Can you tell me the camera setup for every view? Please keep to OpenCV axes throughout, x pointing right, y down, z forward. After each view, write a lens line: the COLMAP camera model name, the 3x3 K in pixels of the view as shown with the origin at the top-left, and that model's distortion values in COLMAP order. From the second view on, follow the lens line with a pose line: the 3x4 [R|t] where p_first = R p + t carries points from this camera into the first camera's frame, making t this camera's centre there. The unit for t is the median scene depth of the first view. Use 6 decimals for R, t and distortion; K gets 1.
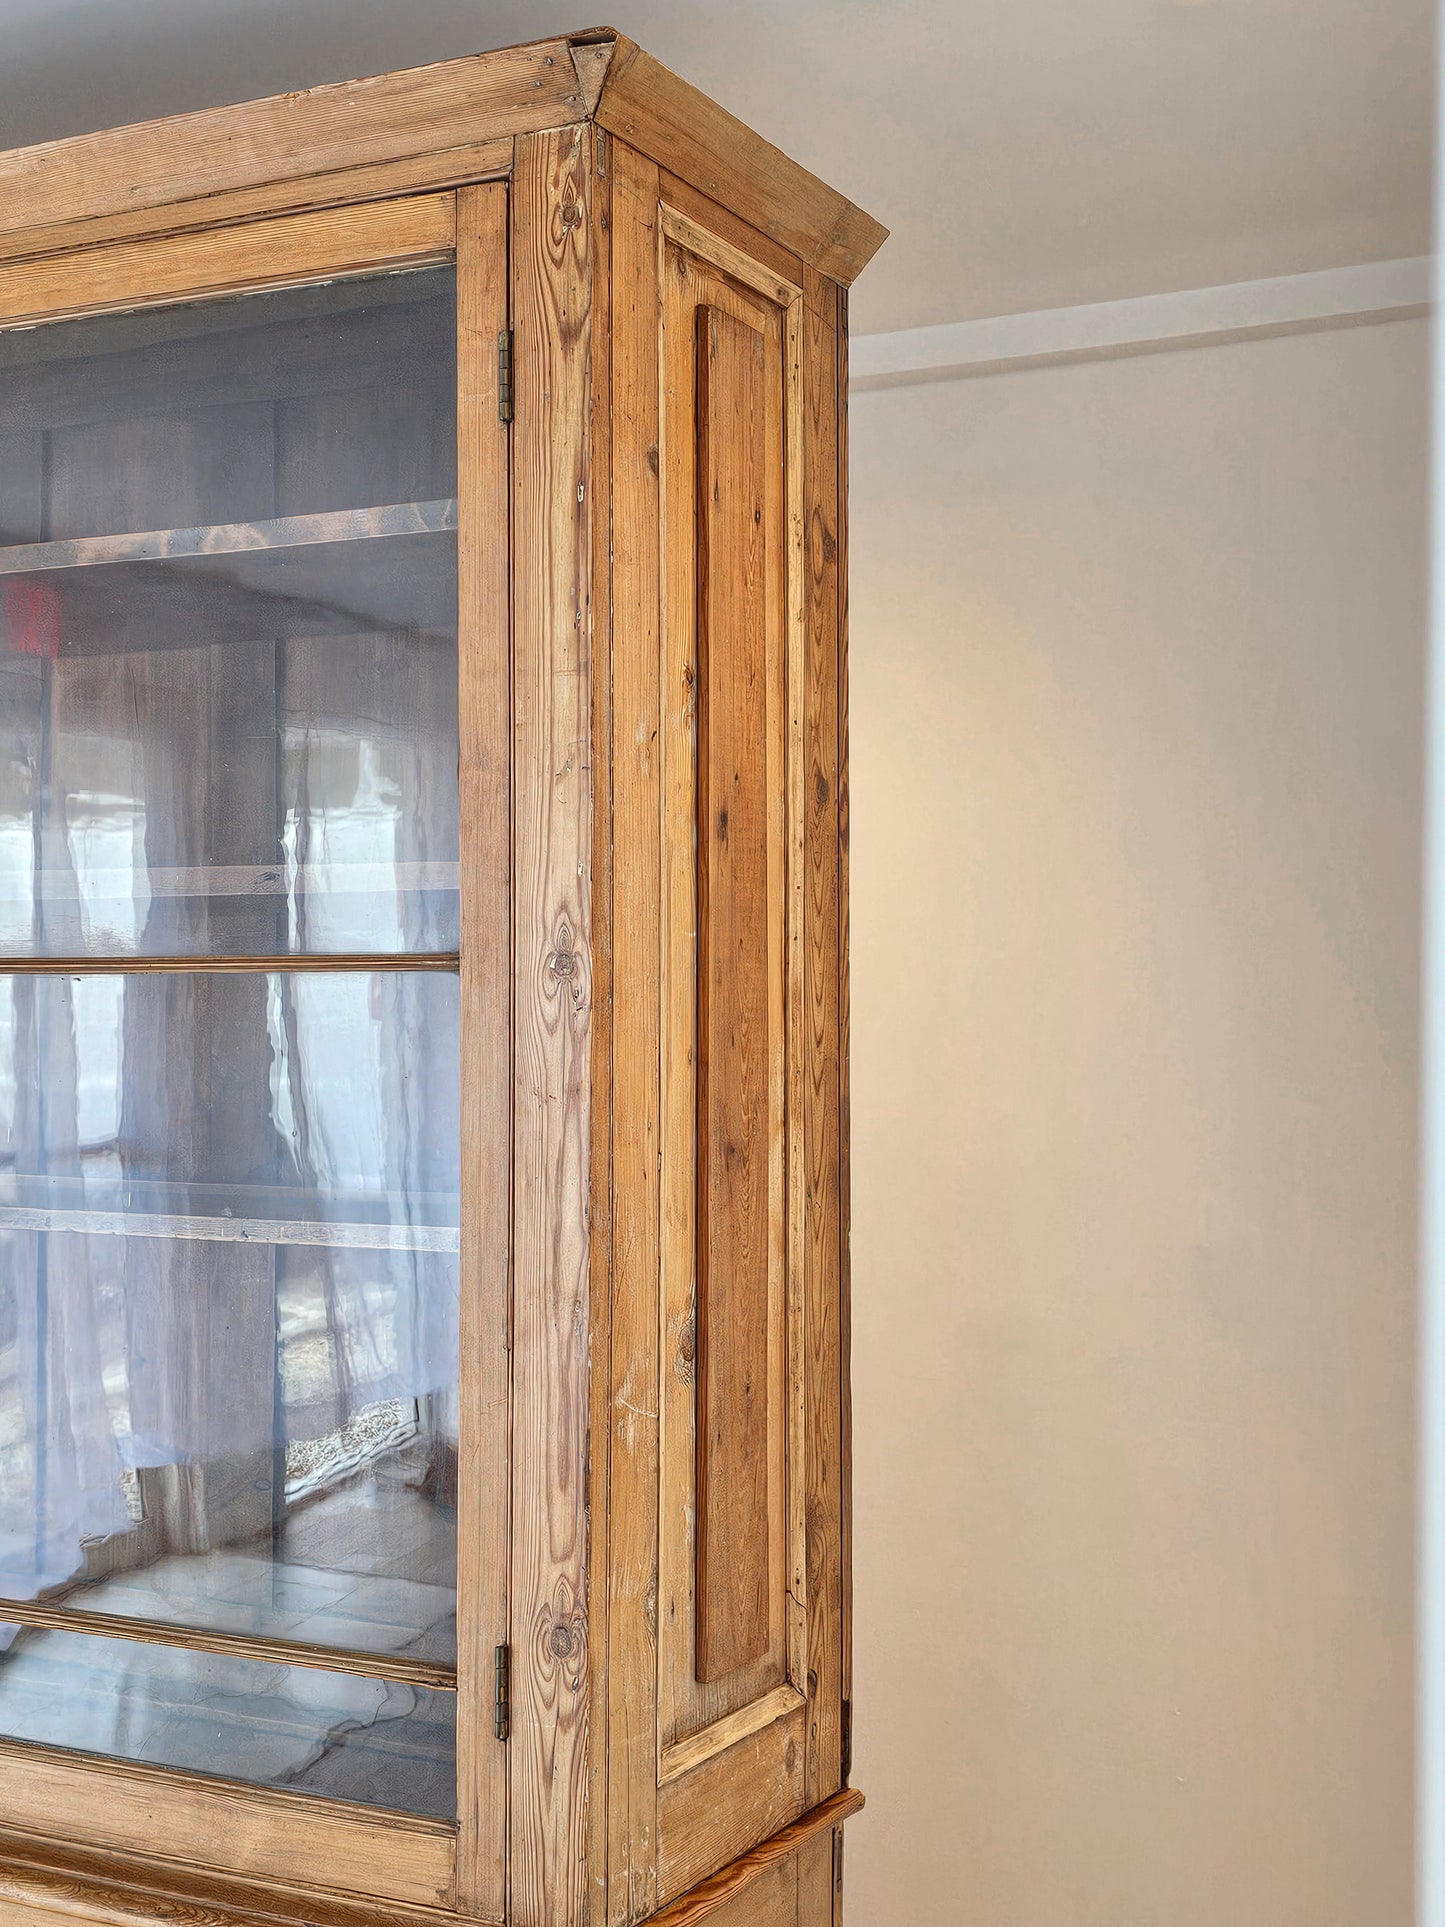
lens RADIAL K [[2373.4, 0, 726.1], [0, 2373.4, 909.0], [0, 0, 1]] dist [0.137181, -0.422883]
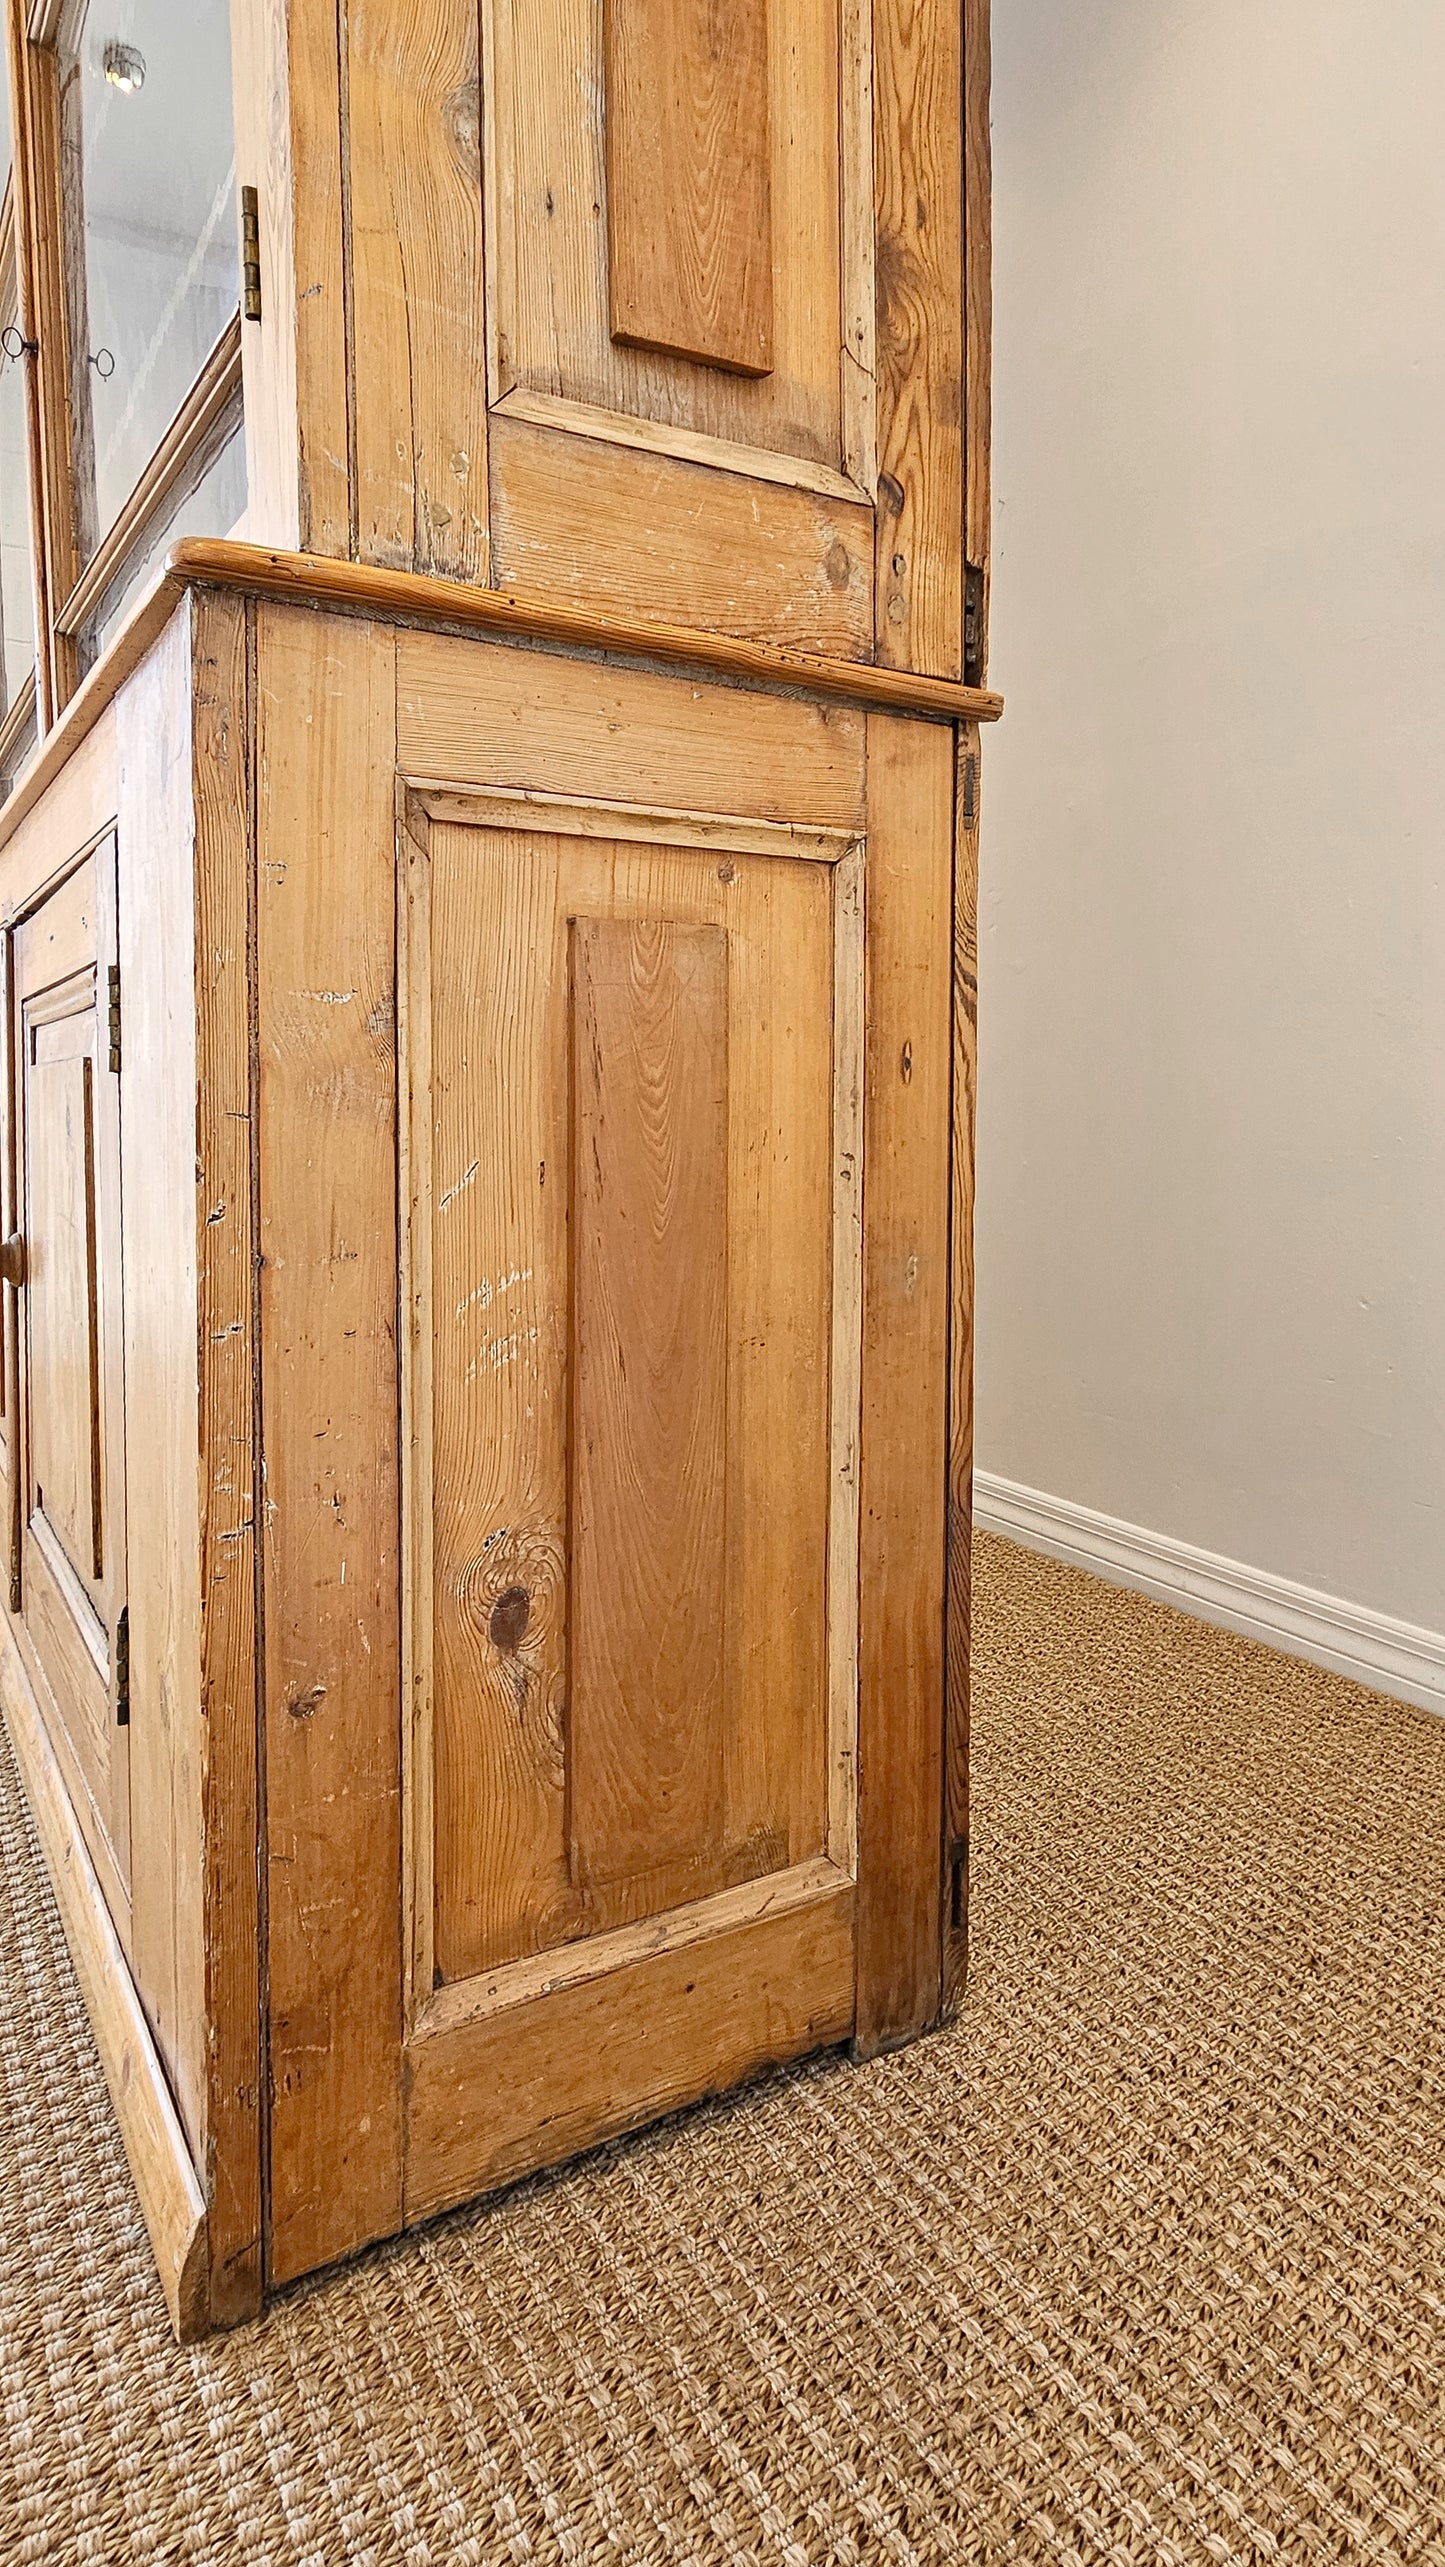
lens RADIAL K [[1406.8, 0, 721.0], [0, 1406.8, 1179.2], [0, 0, 1]] dist [-0.003890, -0.000570]
pose [[0.855642, 0.022435, -0.517081, 0.228146], [0.026333, 0.995879, 0.086784, 0.517626], [0.516898, -0.087872, 0.851525, 0.623475]]
